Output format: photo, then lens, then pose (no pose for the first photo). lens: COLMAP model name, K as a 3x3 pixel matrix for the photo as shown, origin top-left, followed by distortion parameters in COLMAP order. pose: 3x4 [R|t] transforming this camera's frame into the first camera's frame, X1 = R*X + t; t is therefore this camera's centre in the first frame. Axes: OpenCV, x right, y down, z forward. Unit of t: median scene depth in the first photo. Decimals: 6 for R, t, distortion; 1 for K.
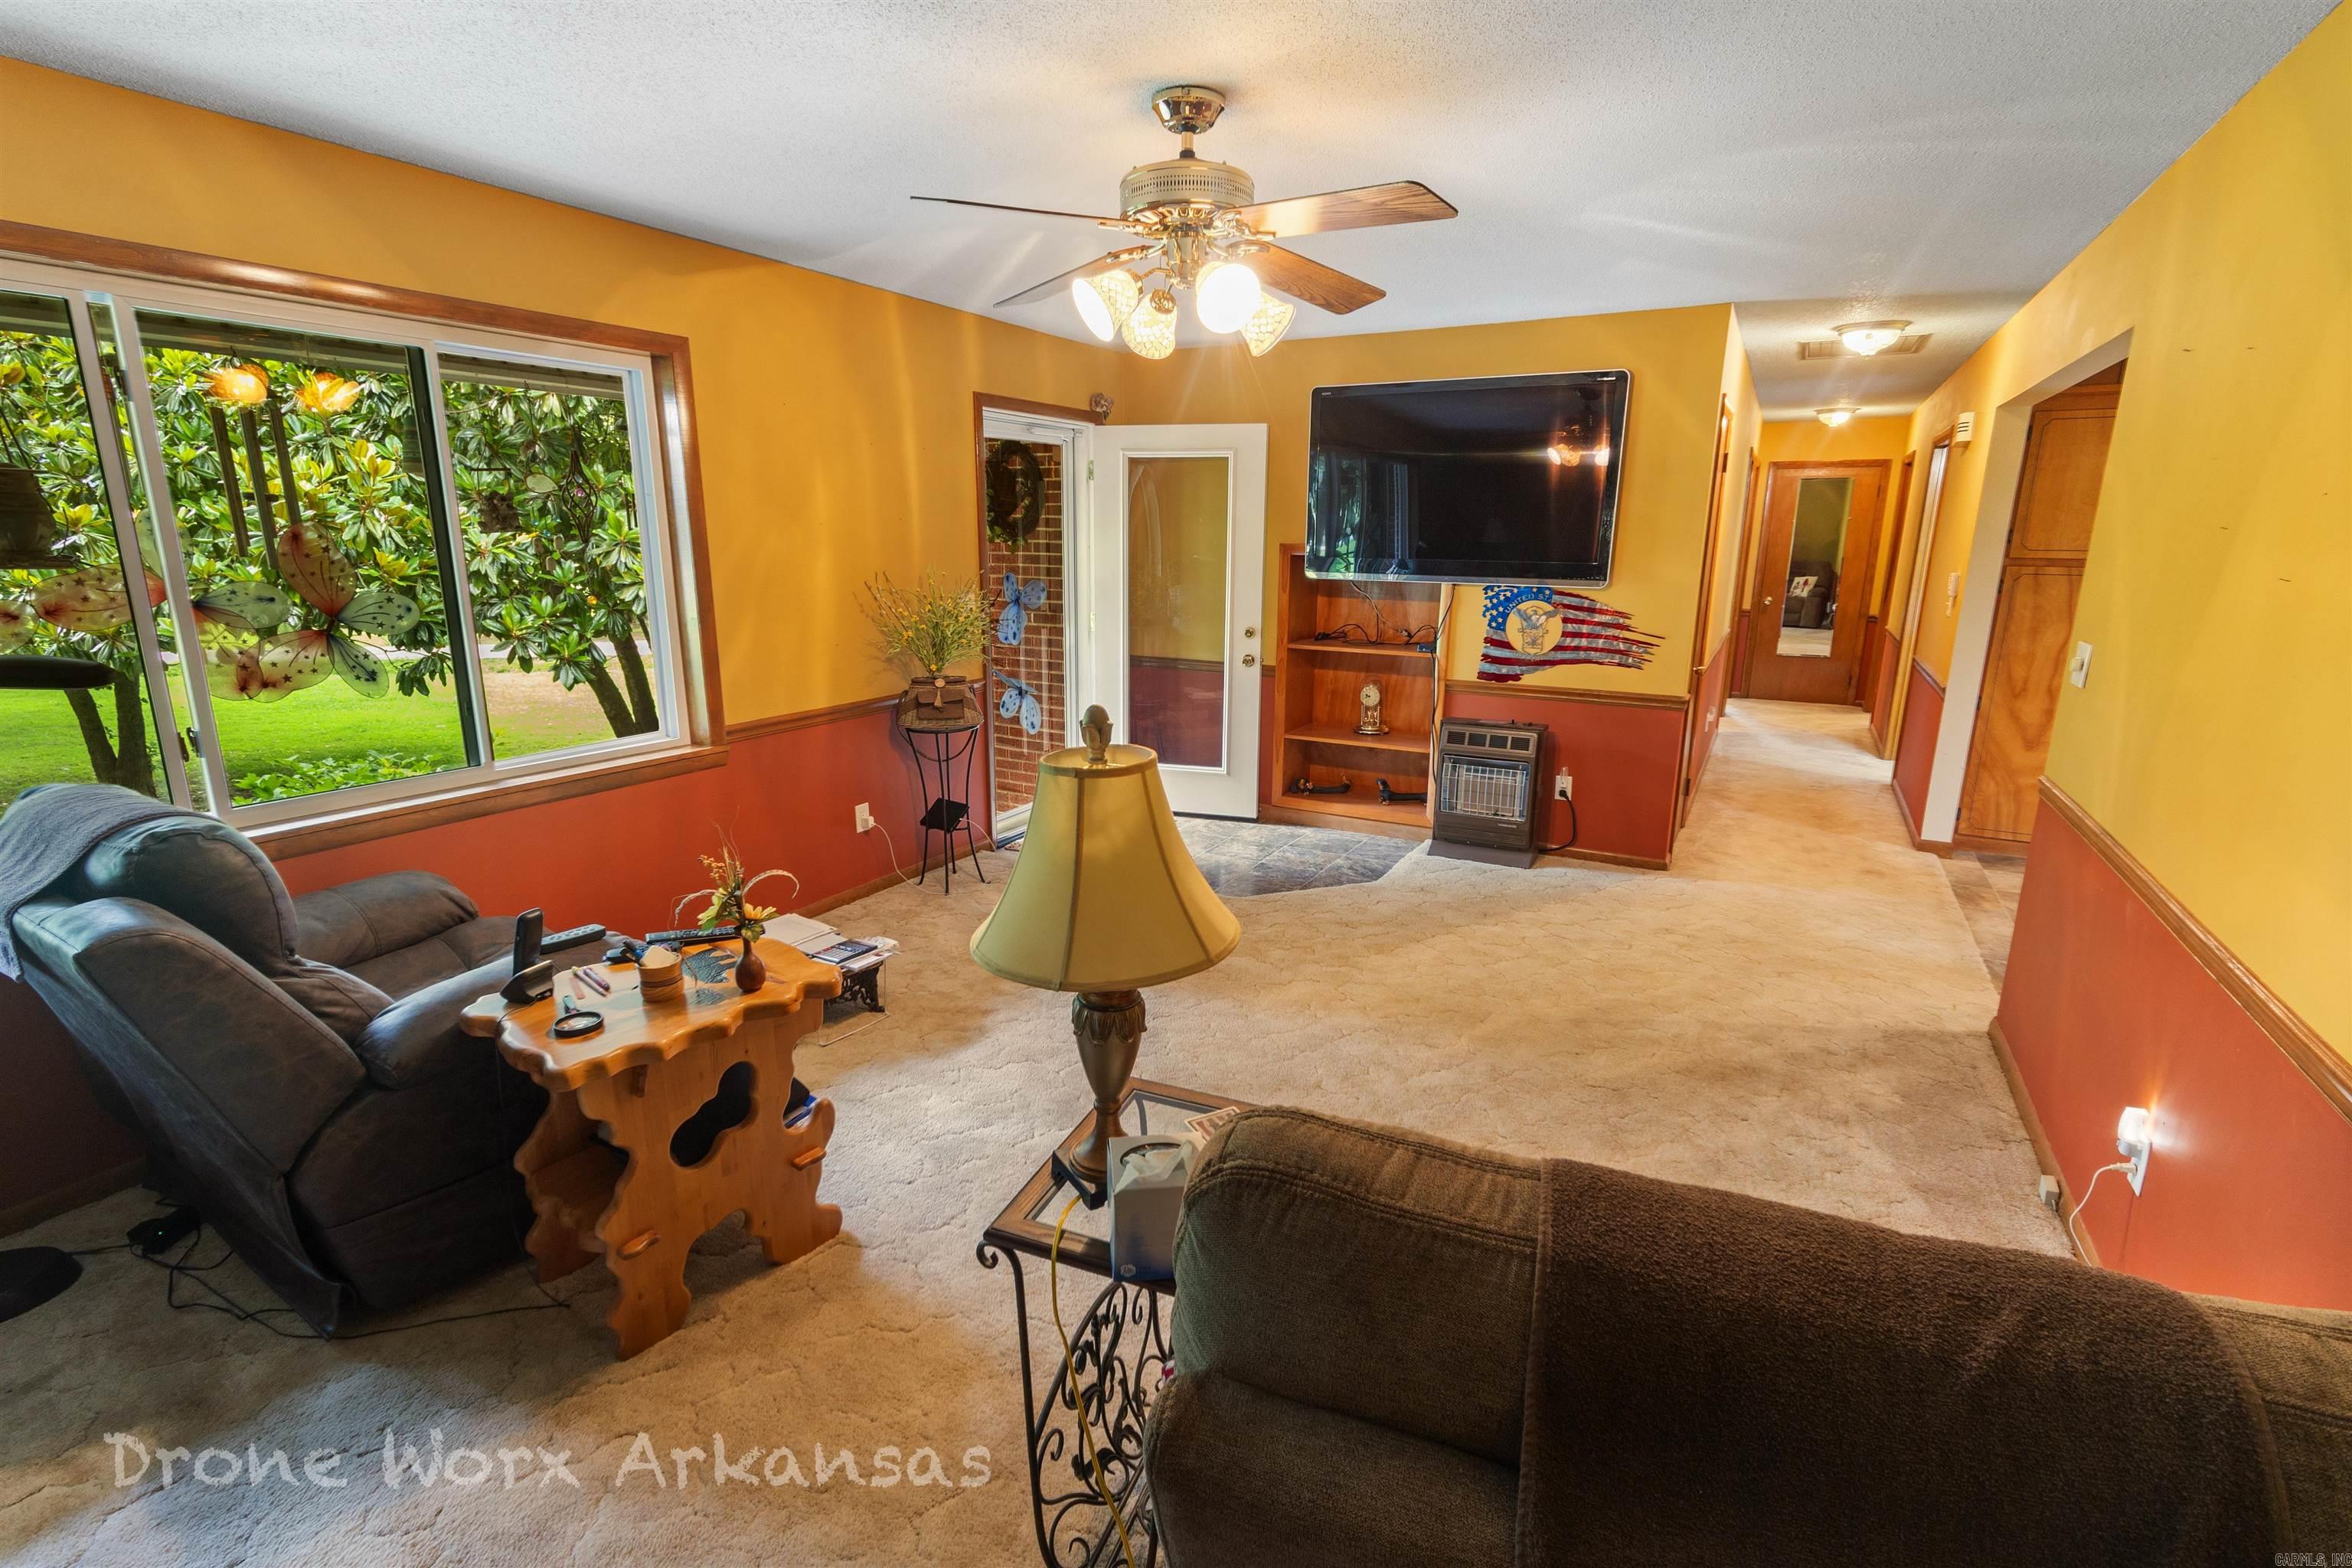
lens RADIAL K [[1077.1, 0, 1173.3], [0, 1077.1, 785.7], [0, 0, 1]] dist [0.014779, -0.004015]
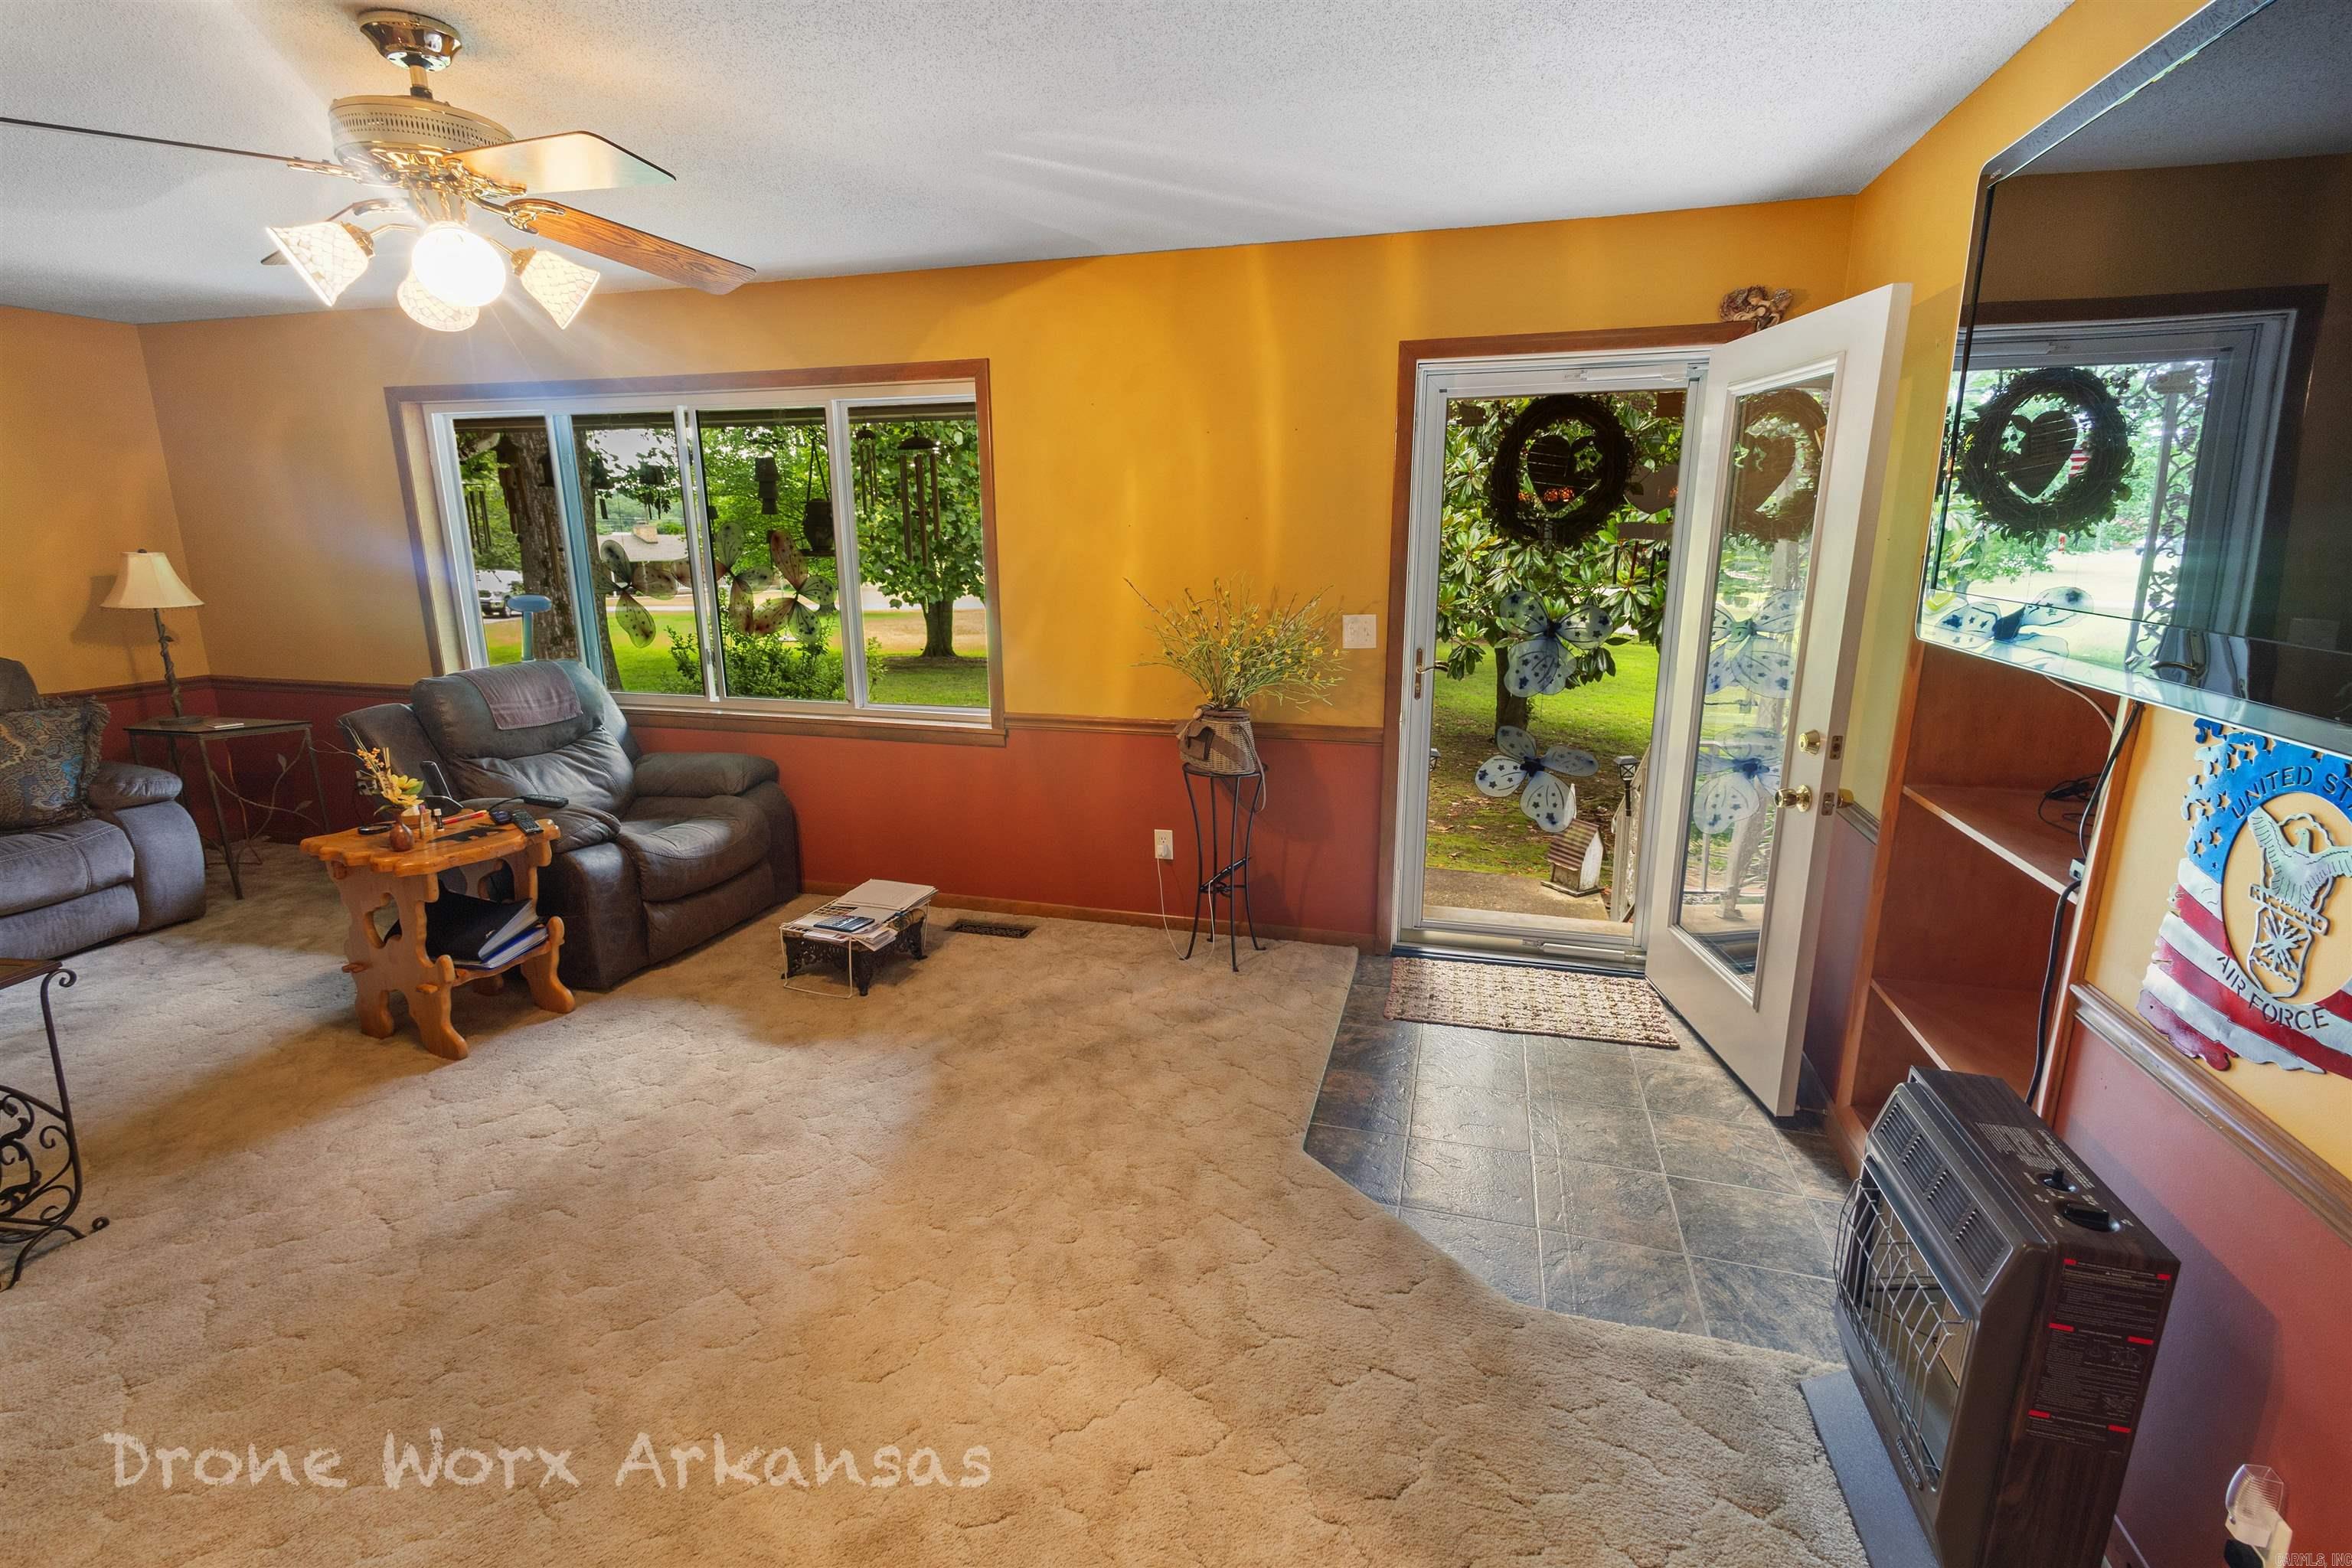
lens RADIAL K [[1077.1, 0, 1173.3], [0, 1077.1, 785.7], [0, 0, 1]] dist [0.014779, -0.004015]
pose [[0.230185, 0.217266, -0.948583, 0.575331], [-0.223270, 0.960548, 0.165828, -0.172993], [0.947188, 0.173619, 0.269612, 0.753994]]
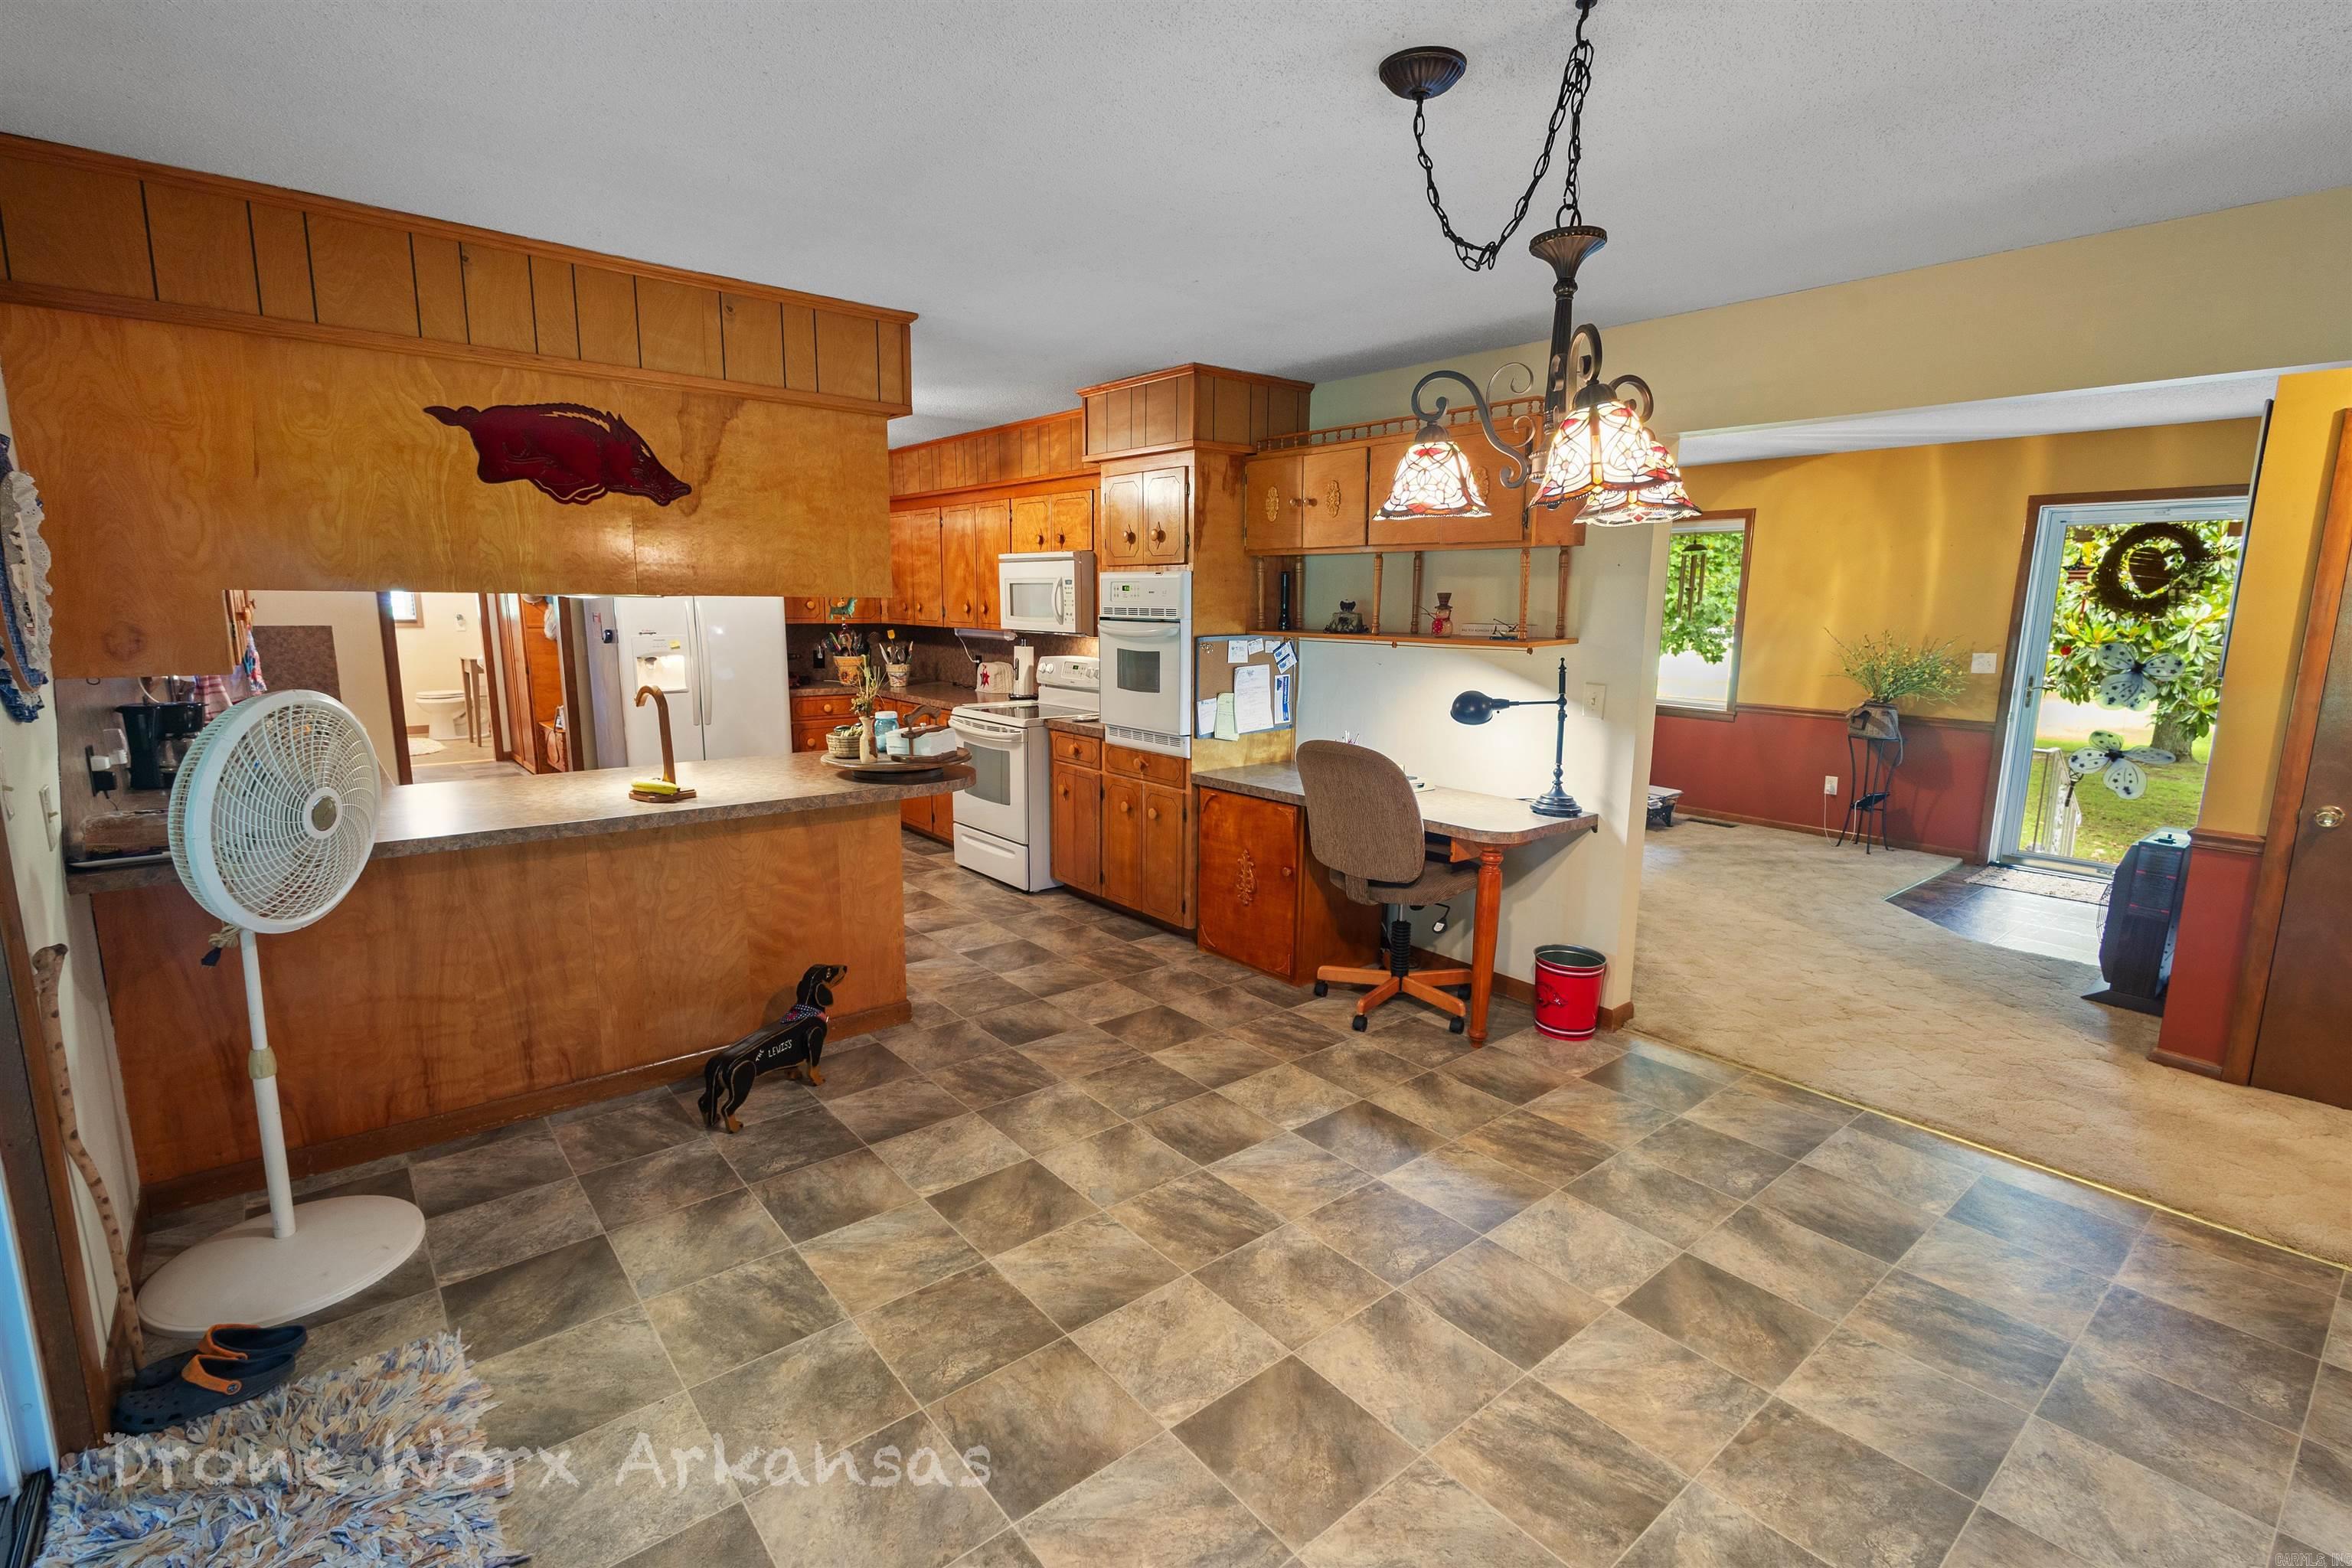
lens RADIAL K [[1077.1, 0, 1173.3], [0, 1077.1, 785.7], [0, 0, 1]] dist [0.014779, -0.004015]
pose [[-0.367392, 0.153694, -0.917279, 1.492485], [-0.230642, 0.940389, 0.249944, -0.141058], [0.901015, 0.303391, -0.310043, 0.632247]]
